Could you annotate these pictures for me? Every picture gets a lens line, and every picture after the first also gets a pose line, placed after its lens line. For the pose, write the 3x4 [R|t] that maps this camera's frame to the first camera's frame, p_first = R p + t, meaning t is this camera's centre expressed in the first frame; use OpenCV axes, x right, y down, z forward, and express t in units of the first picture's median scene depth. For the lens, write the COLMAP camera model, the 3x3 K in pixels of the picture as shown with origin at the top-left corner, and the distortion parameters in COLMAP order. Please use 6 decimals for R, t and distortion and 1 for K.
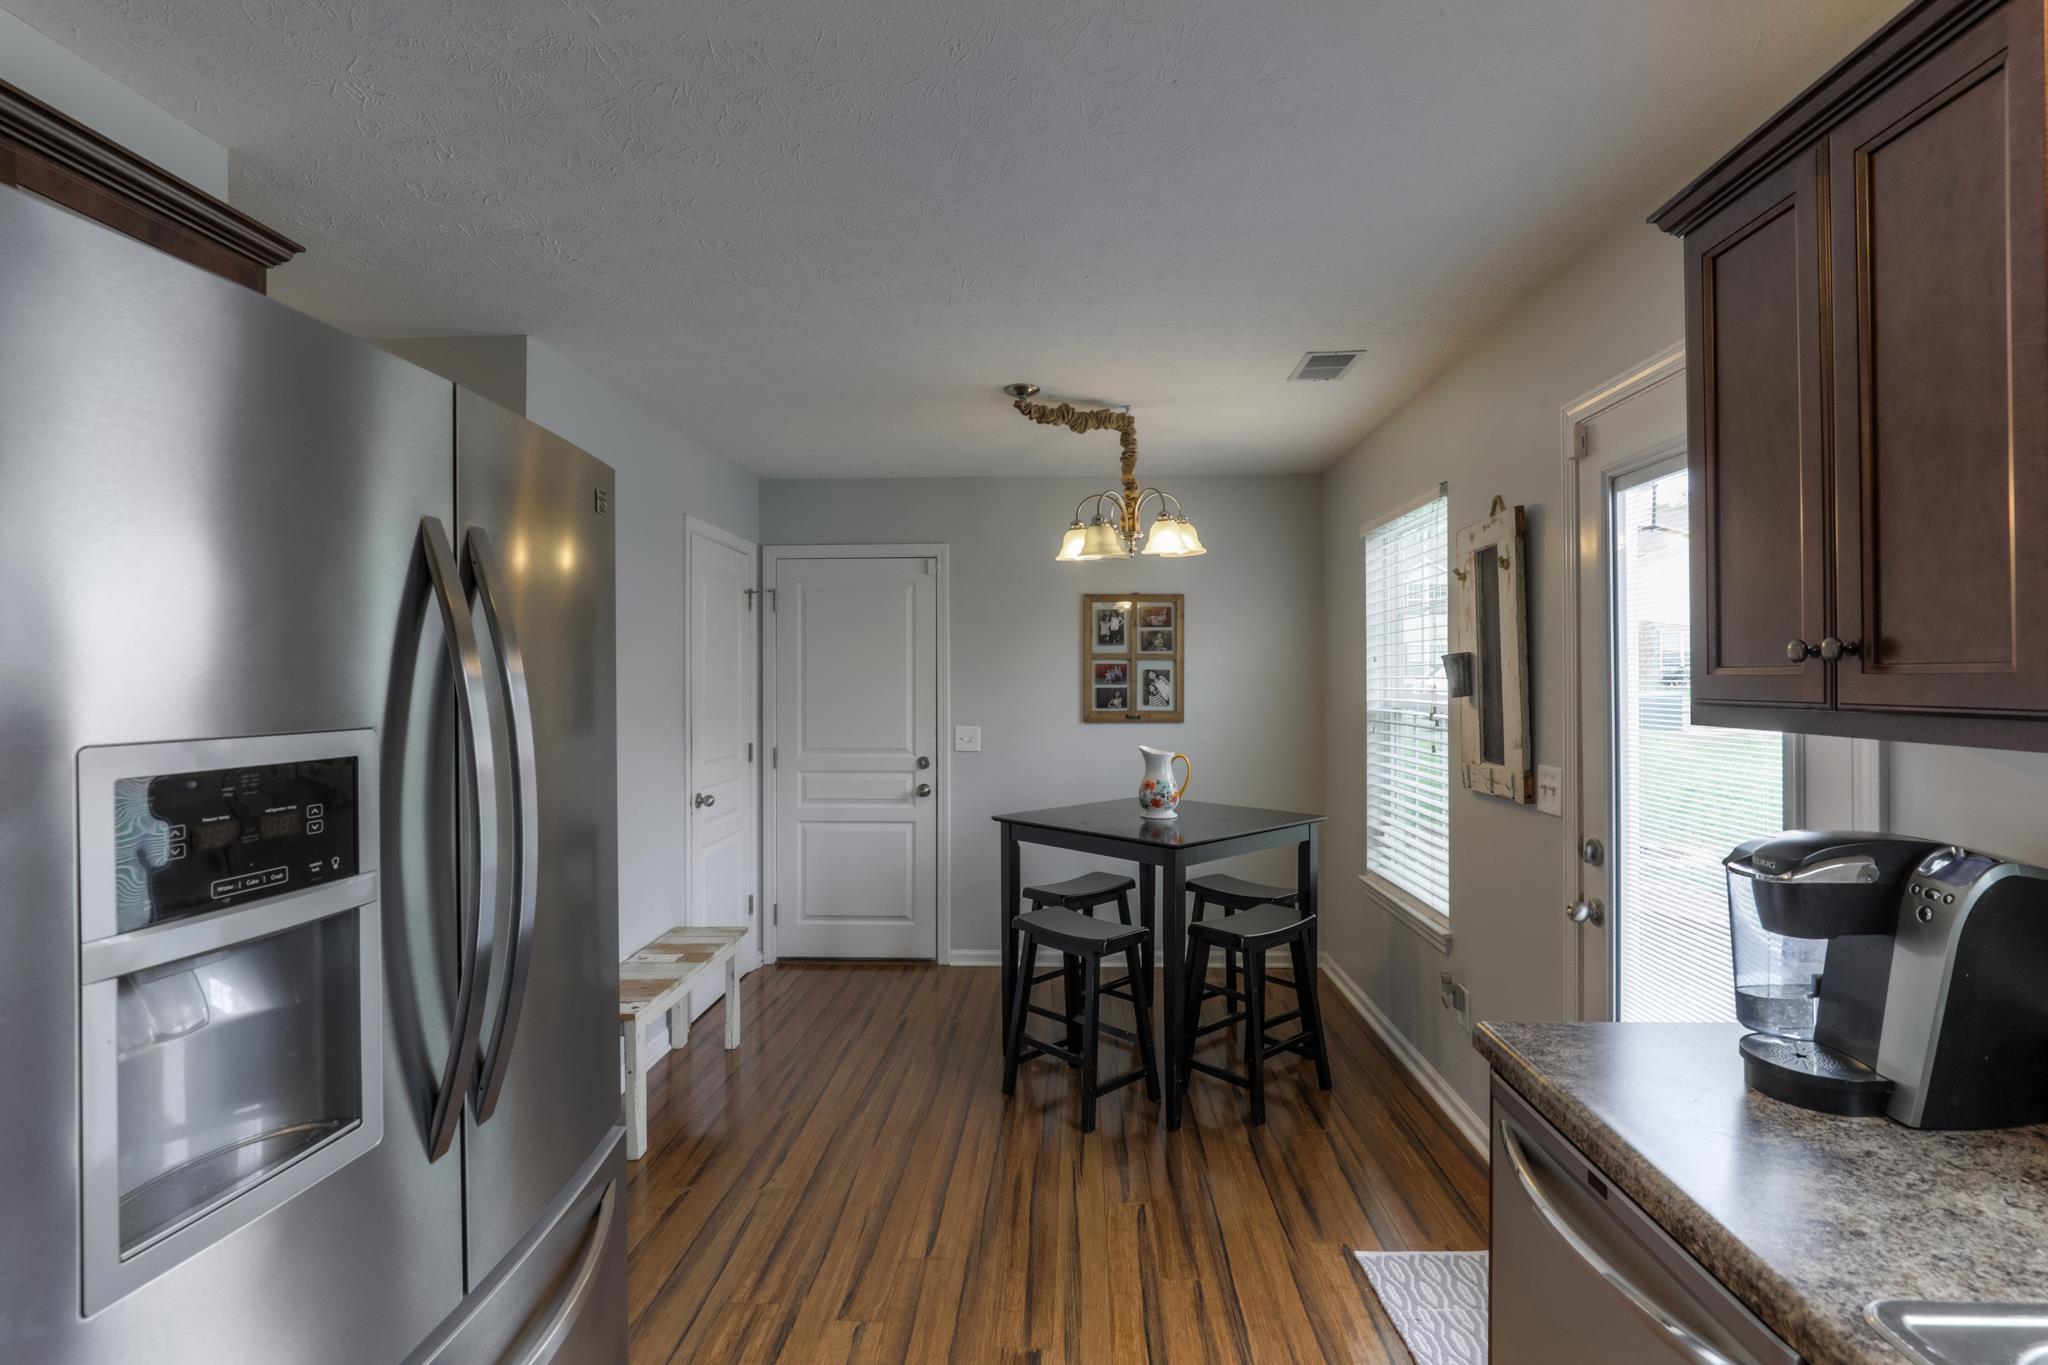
lens RADIAL K [[952.8, 0, 1051.2], [0, 952.8, 674.7], [0, 0, 1]] dist [-0.014717, 0.000480]
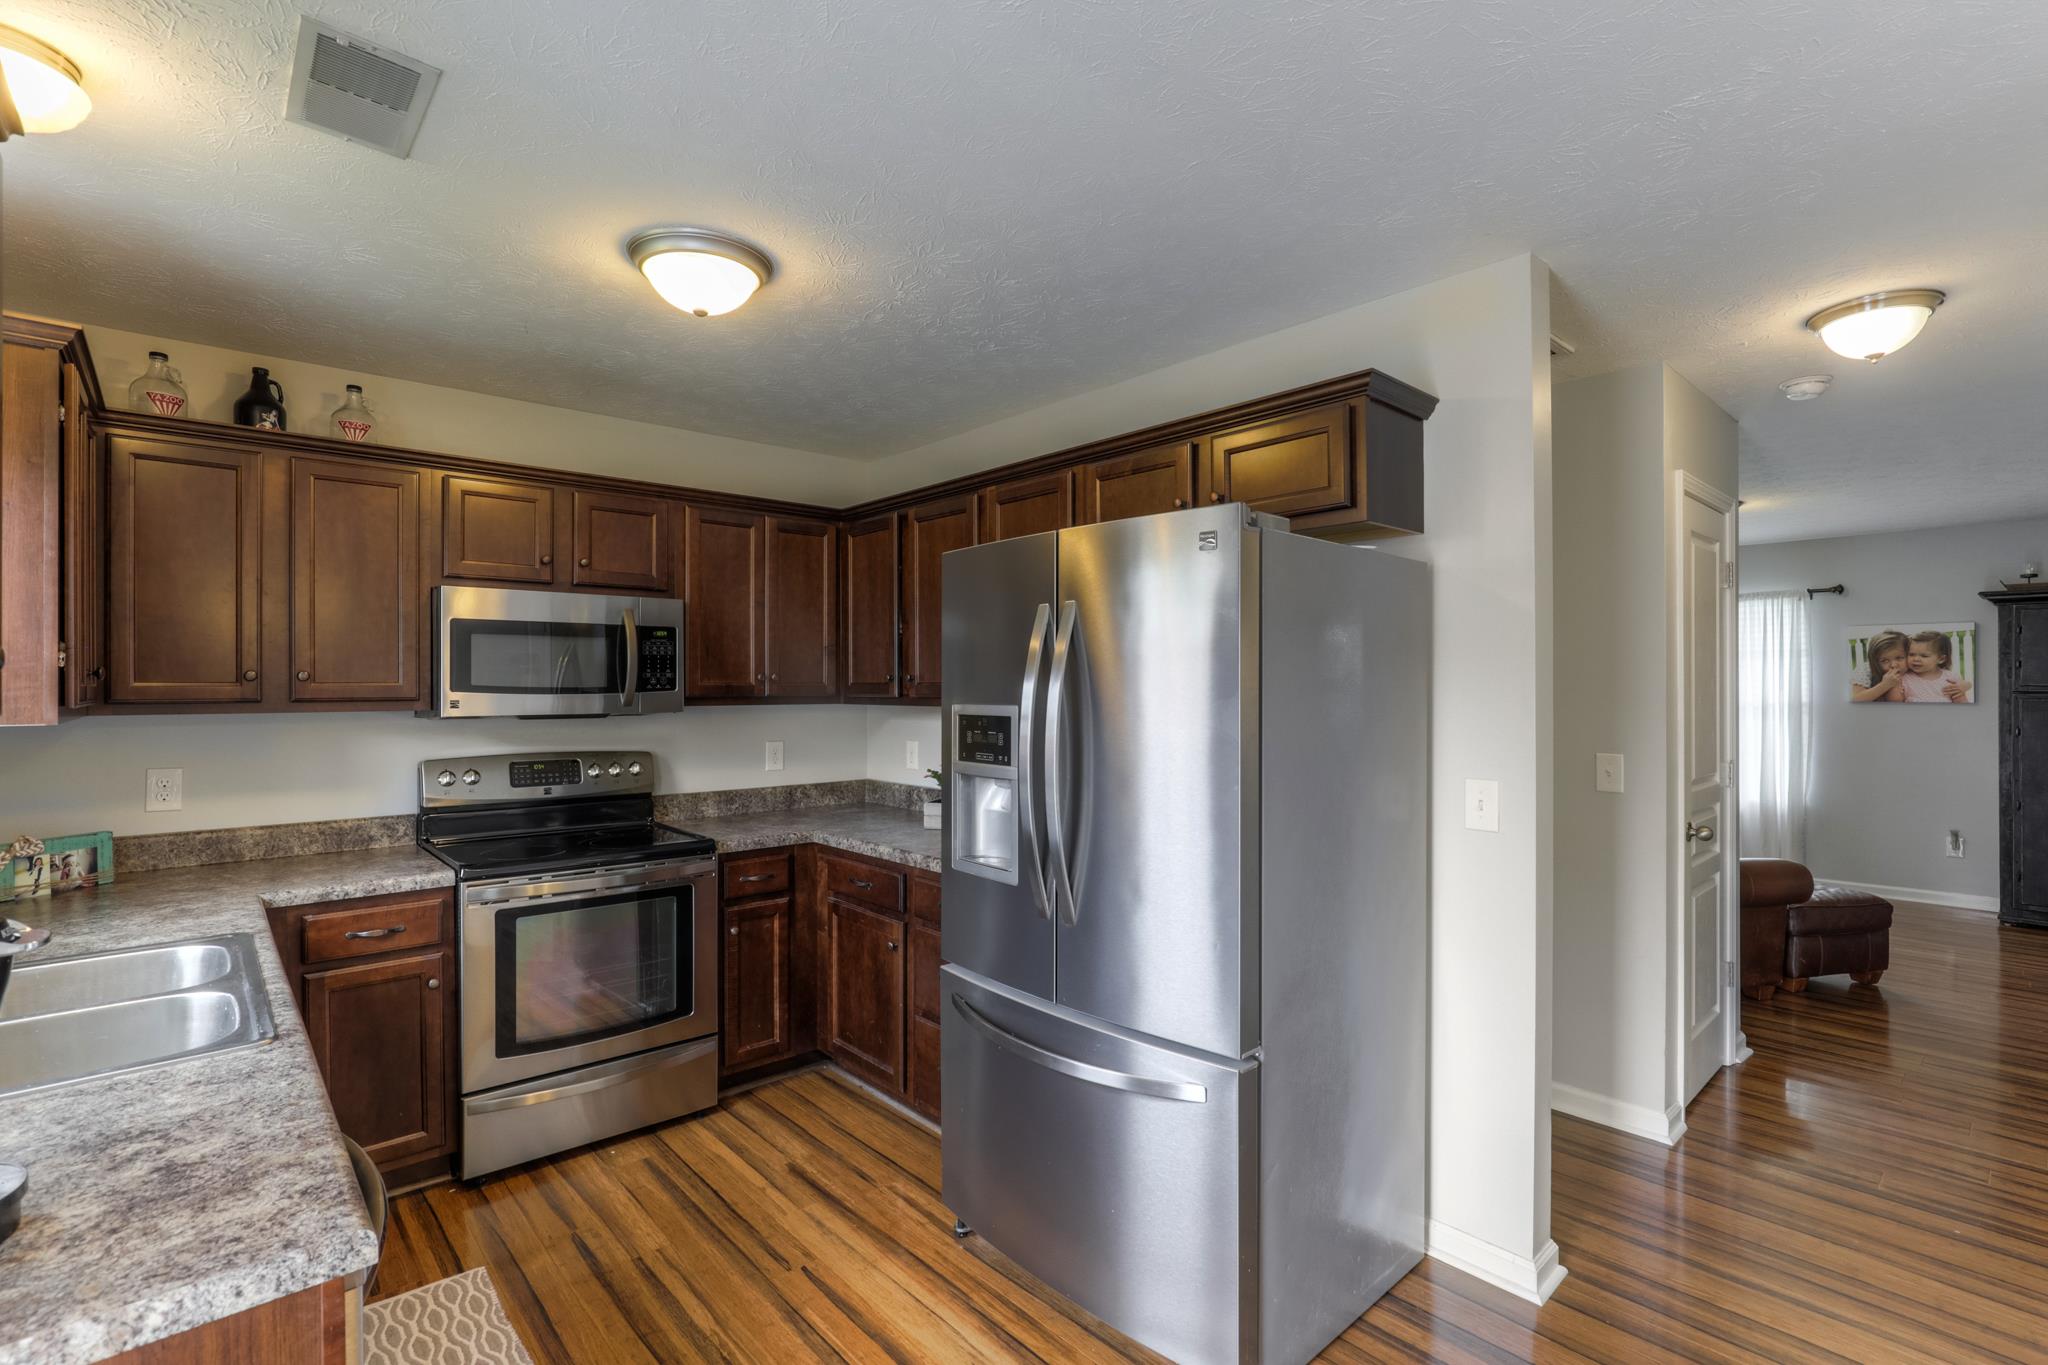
lens RADIAL K [[936.0, 0, 1019.4], [0, 936.0, 683.3], [0, 0, 1]] dist [-0.011404, 0.000302]
pose [[-0.728851, 0.005014, -0.684654, 0.236156], [0.008328, 0.999964, -0.001542, 0.001840], [0.684621, -0.006826, -0.728867, 0.747246]]
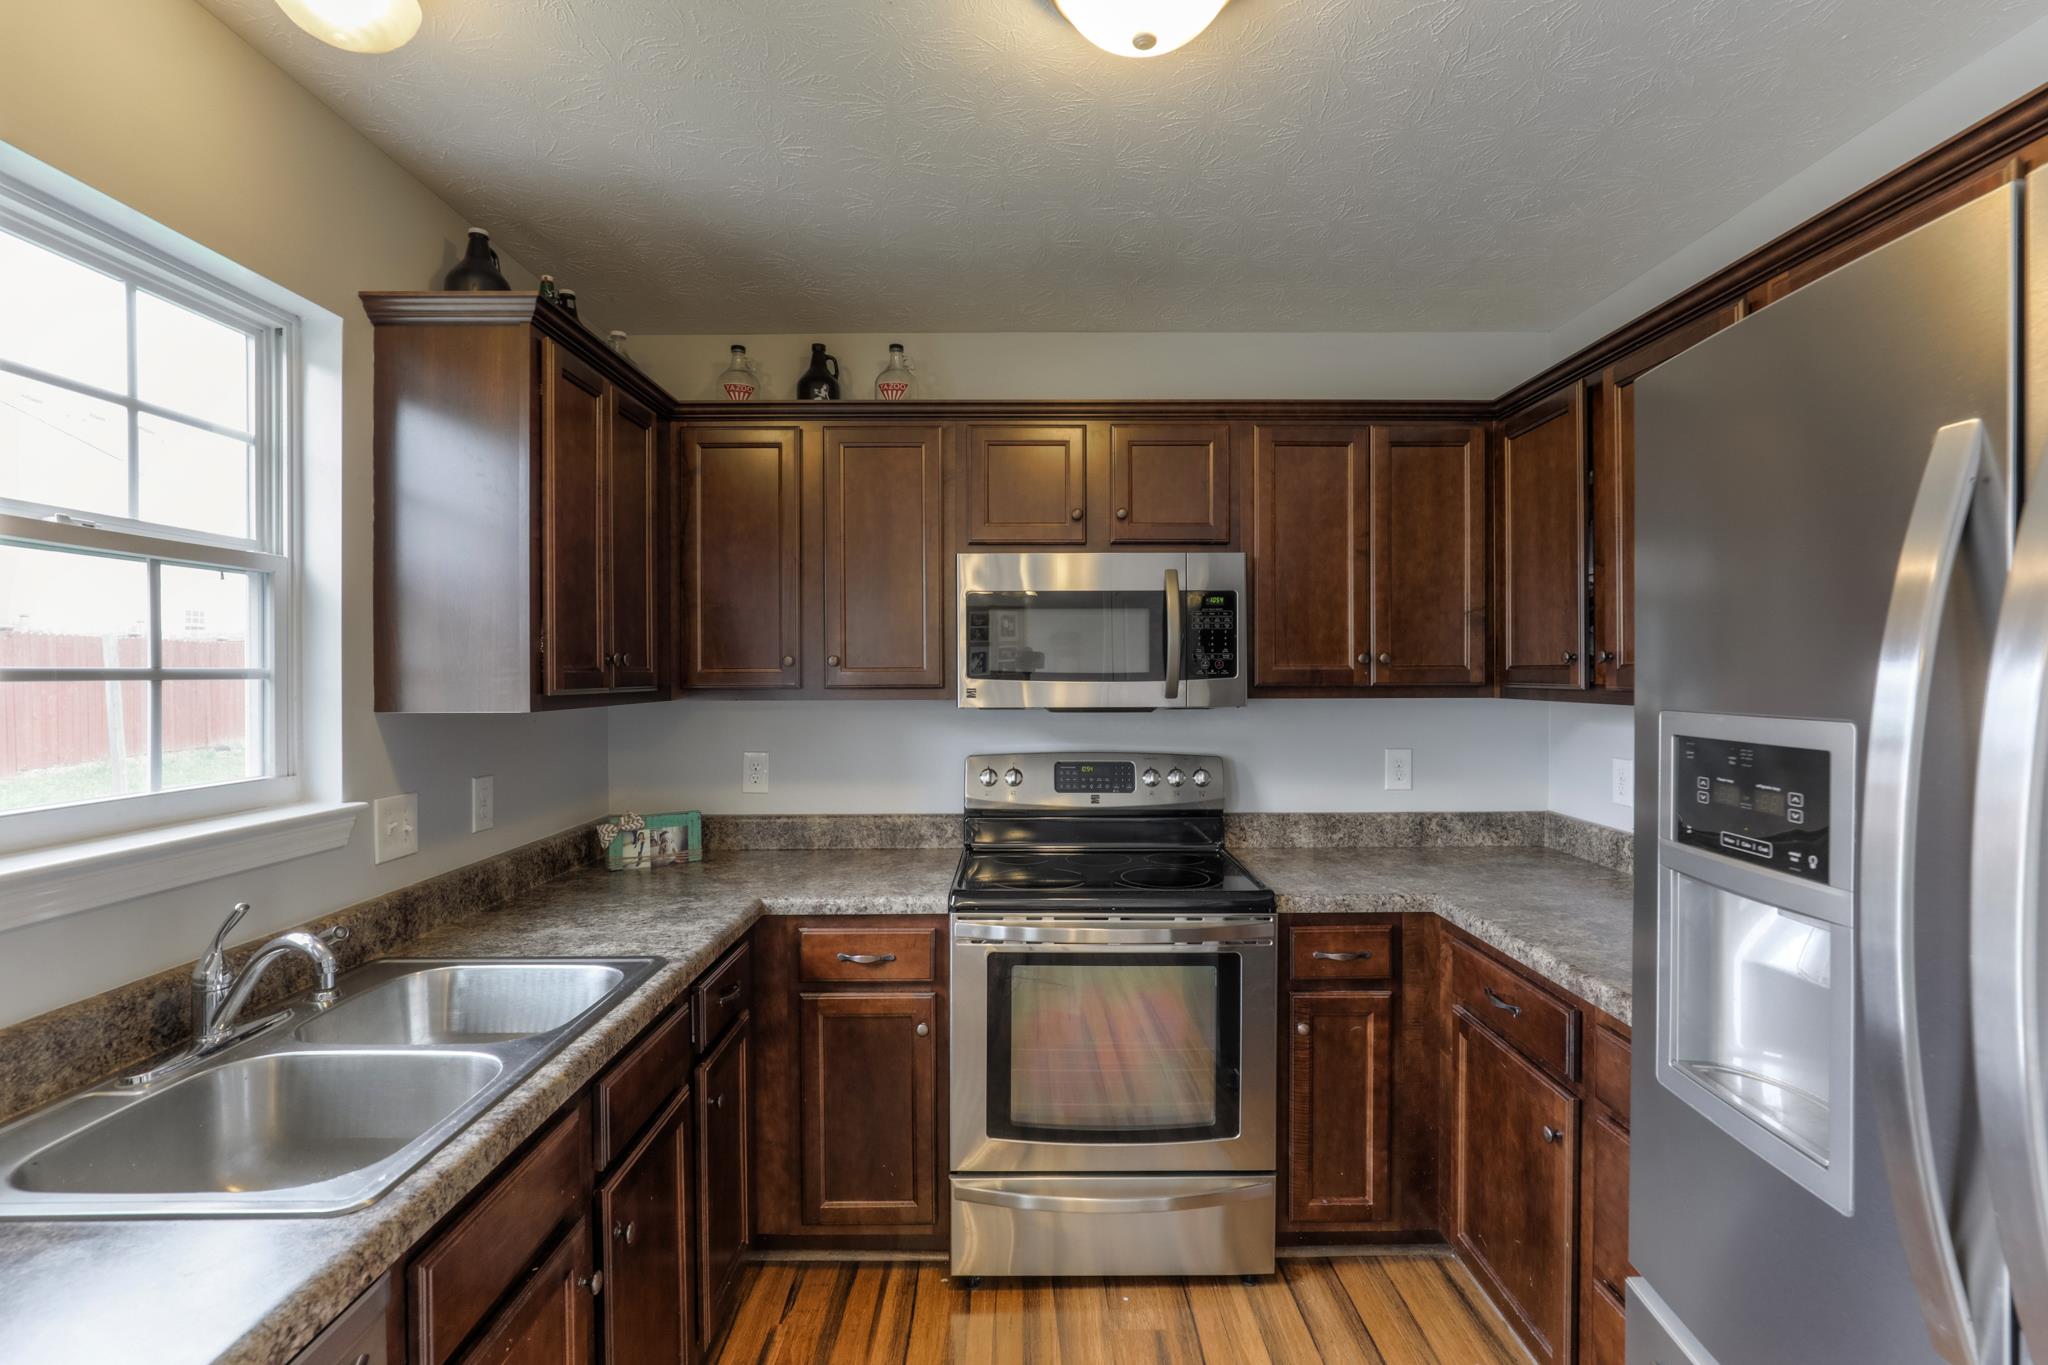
lens RADIAL K [[938.1, 0, 1034.6], [0, 938.1, 675.5], [0, 0, 1]] dist [-0.016544, 0.000219]
pose [[-0.999249, 0.008514, -0.037793, 0.011137], [0.008531, 0.999964, -0.000287, 0.002414], [0.037789, -0.000609, -0.999286, 0.502015]]
